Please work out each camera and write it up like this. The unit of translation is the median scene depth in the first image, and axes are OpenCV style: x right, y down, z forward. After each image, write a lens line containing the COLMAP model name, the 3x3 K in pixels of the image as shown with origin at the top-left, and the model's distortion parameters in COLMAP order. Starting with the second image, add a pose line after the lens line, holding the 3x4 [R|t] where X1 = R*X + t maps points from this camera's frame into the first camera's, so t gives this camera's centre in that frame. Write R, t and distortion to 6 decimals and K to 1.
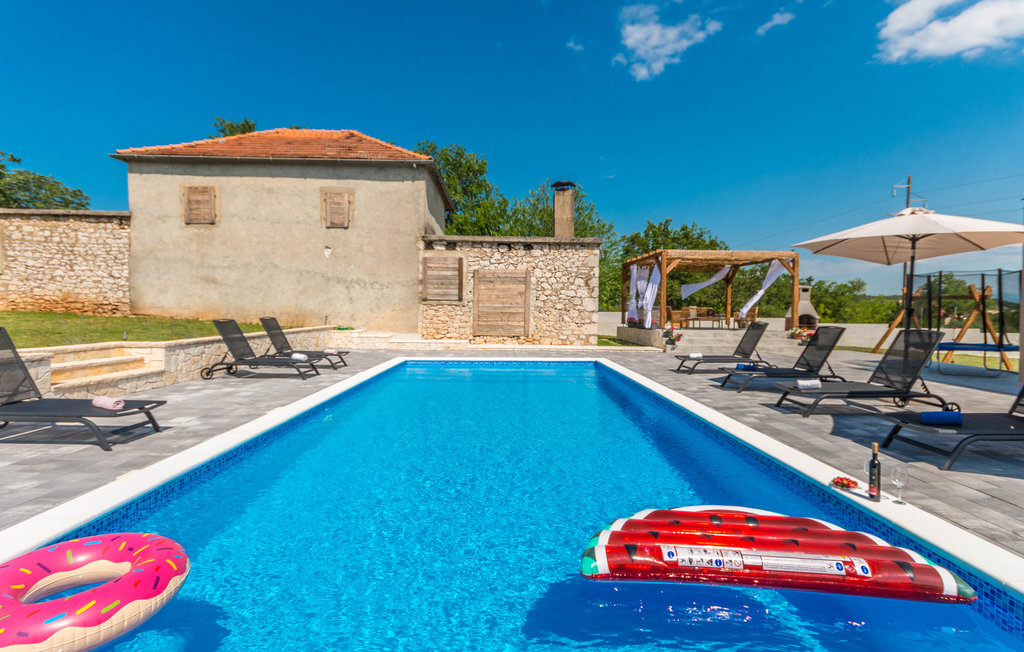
lens RADIAL K [[482.0, 0, 516.6], [0, 482.0, 319.1], [0, 0, 1]] dist [0.002498, -0.002119]
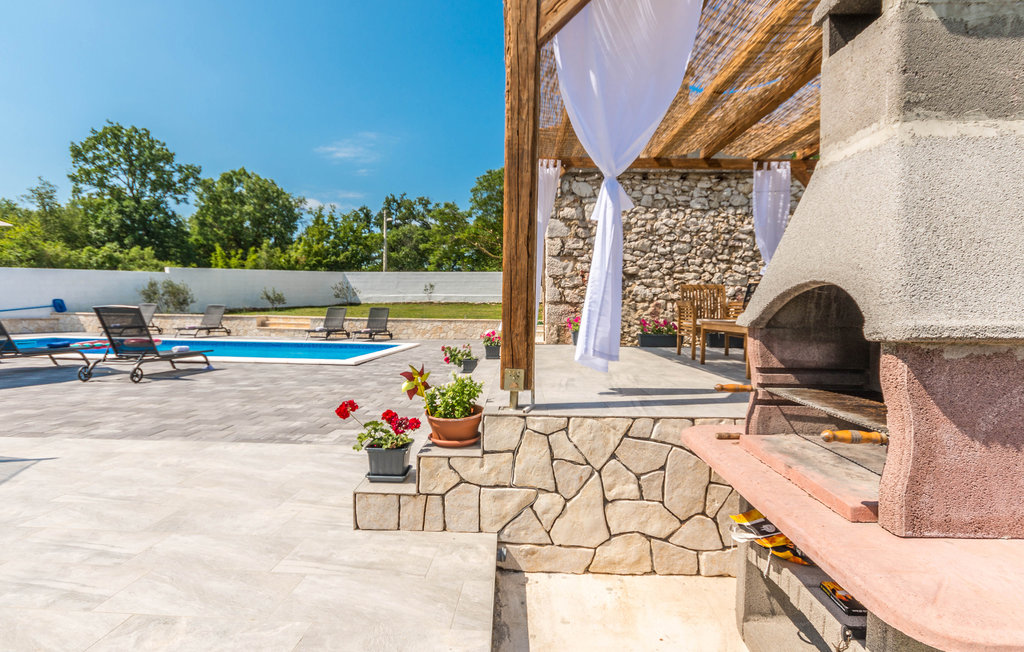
lens RADIAL K [[516.9, 0, 515.2], [0, 516.9, 322.4], [0, 0, 1]] dist [-0.001290, 0.000561]
pose [[-0.073746, 0.018344, -0.997108, 0.755973], [-0.035977, 0.999131, 0.021042, -0.004576], [0.996628, 0.037425, -0.073022, 1.023953]]
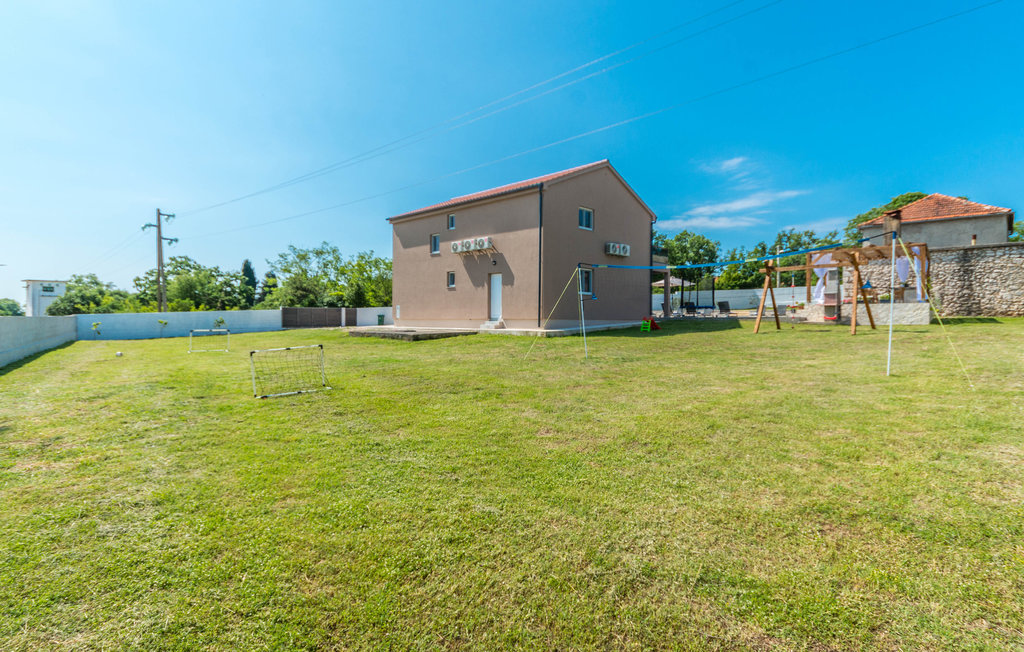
lens RADIAL K [[516.9, 0, 509.8], [0, 516.9, 321.6], [0, 0, 1]] dist [-0.001290, 0.000561]
pose [[-0.707235, -0.009852, -0.706910, 2.377818], [-0.022760, 0.999702, 0.008838, 0.085435], [0.706612, 0.022340, -0.707248, 1.492588]]
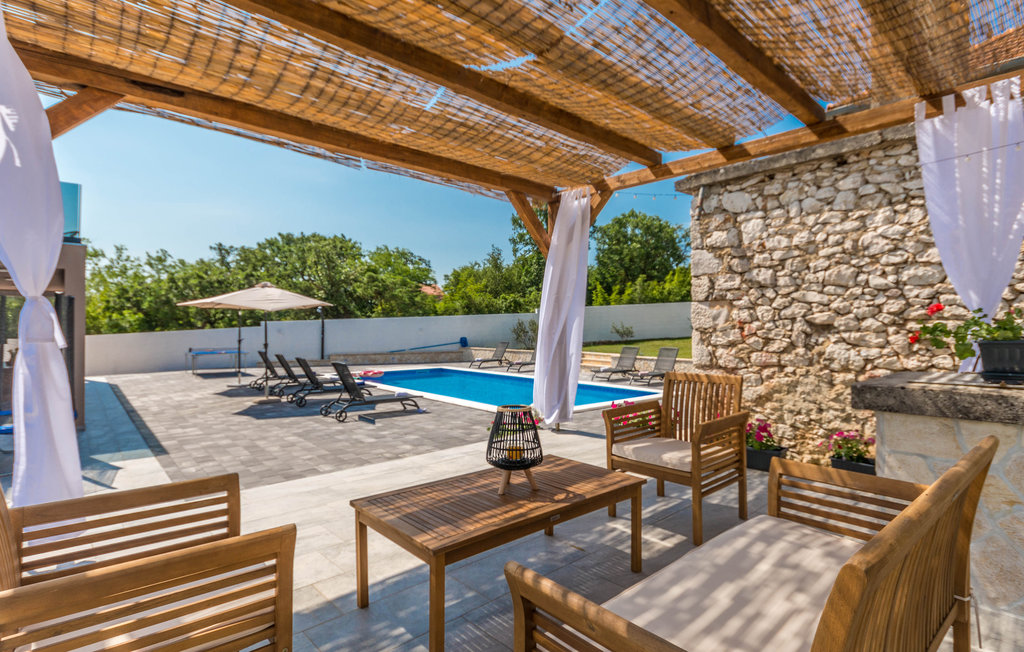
lens RADIAL K [[516.9, 0, 512.7], [0, 516.9, 317.8], [0, 0, 1]] dist [-0.001290, 0.000561]
pose [[-0.776437, -0.017834, -0.629943, 0.552490], [-0.017981, 0.999819, -0.006143, -0.049508], [0.629939, 0.006557, -0.776617, 1.247750]]
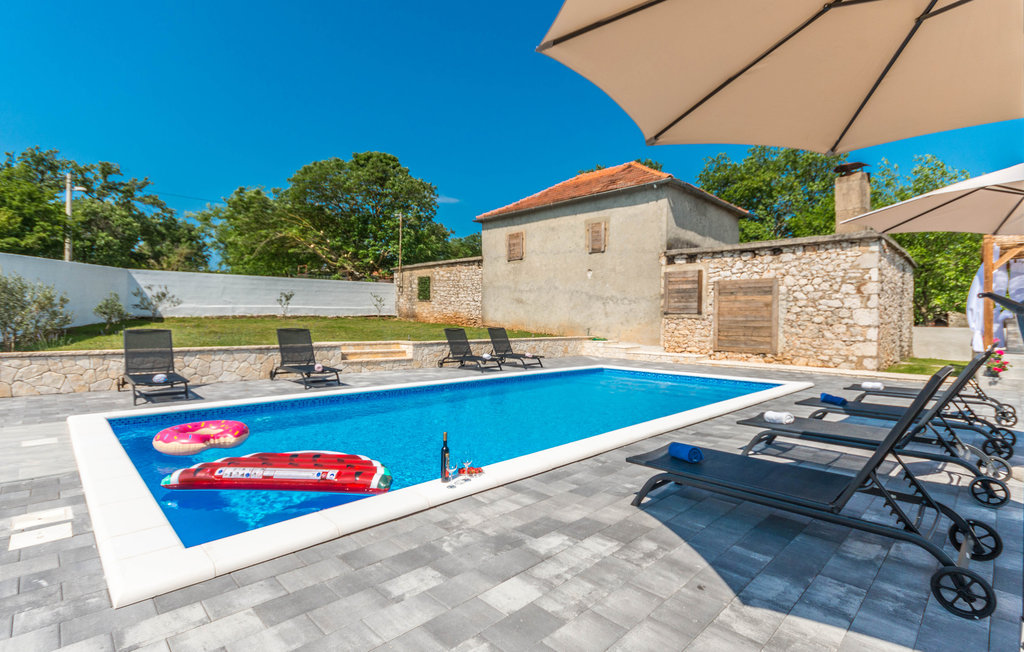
lens RADIAL K [[482.0, 0, 513.2], [0, 482.0, 320.6], [0, 0, 1]] dist [0.002498, -0.002119]
pose [[0.685145, -0.001263, -0.728406, 0.336161], [-0.018715, 0.999638, -0.019337, 0.001021], [0.728167, 0.026881, 0.684873, 0.061539]]
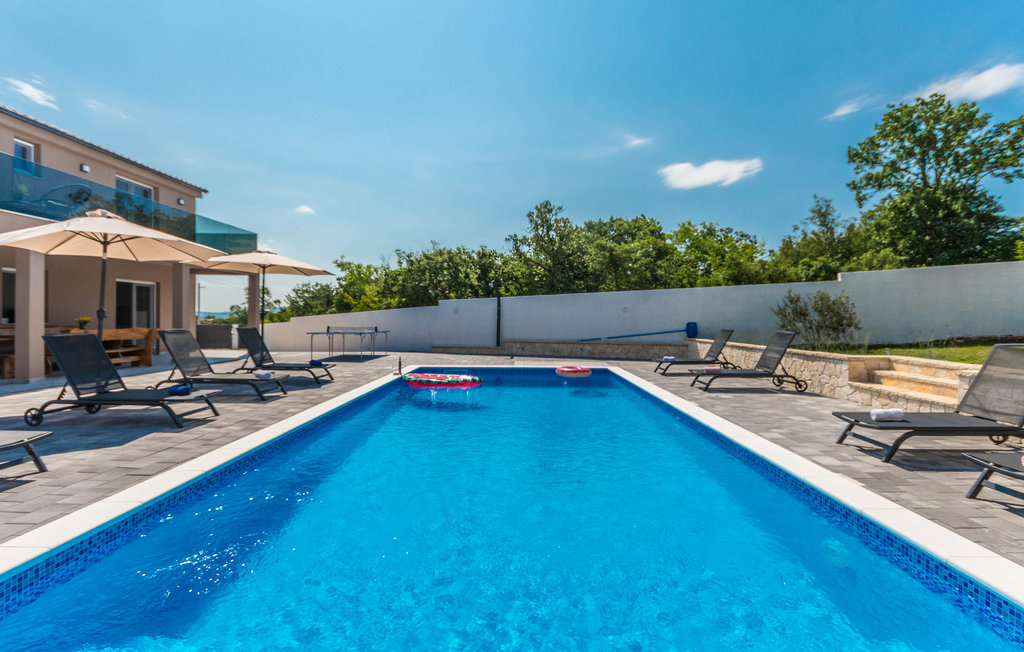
lens RADIAL K [[482.0, 0, 516.4], [0, 482.0, 312.5], [0, 0, 1]] dist [0.002498, -0.002119]
pose [[-0.999414, -0.016824, 0.029824, -0.036990], [-0.016625, 0.999838, 0.006922, -0.015311], [-0.029935, 0.006423, -0.999531, 0.851511]]
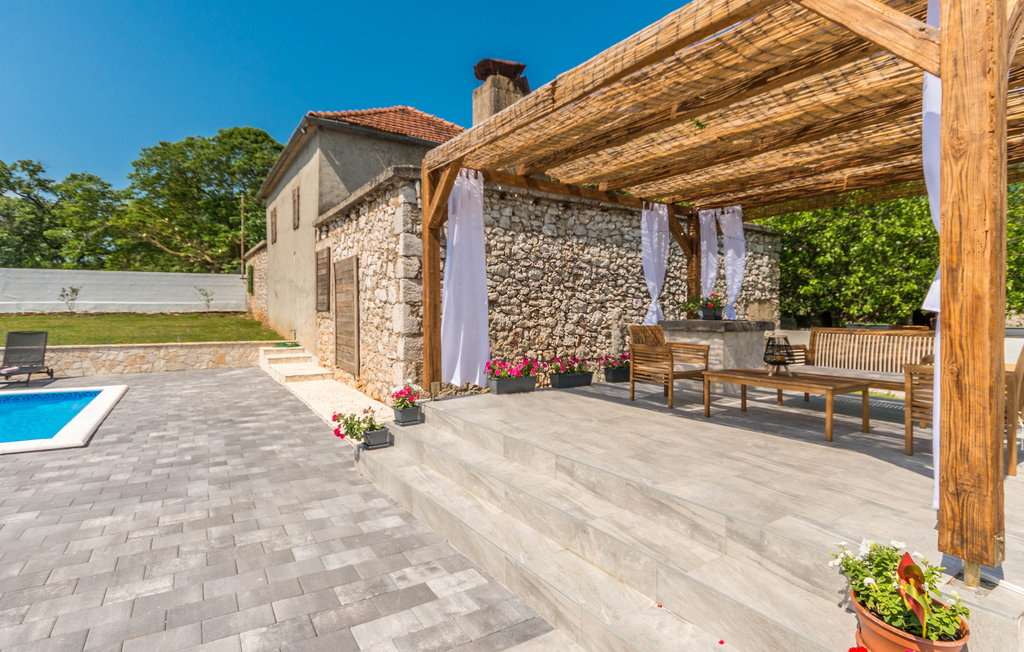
lens RADIAL K [[516.9, 0, 516.3], [0, 516.9, 316.9], [0, 0, 1]] dist [-0.001290, 0.000561]
pose [[0.517984, 0.003499, -0.855383, 0.634050], [-0.020112, 0.999765, -0.008089, -0.030720], [0.855154, 0.021393, 0.517933, 0.859073]]
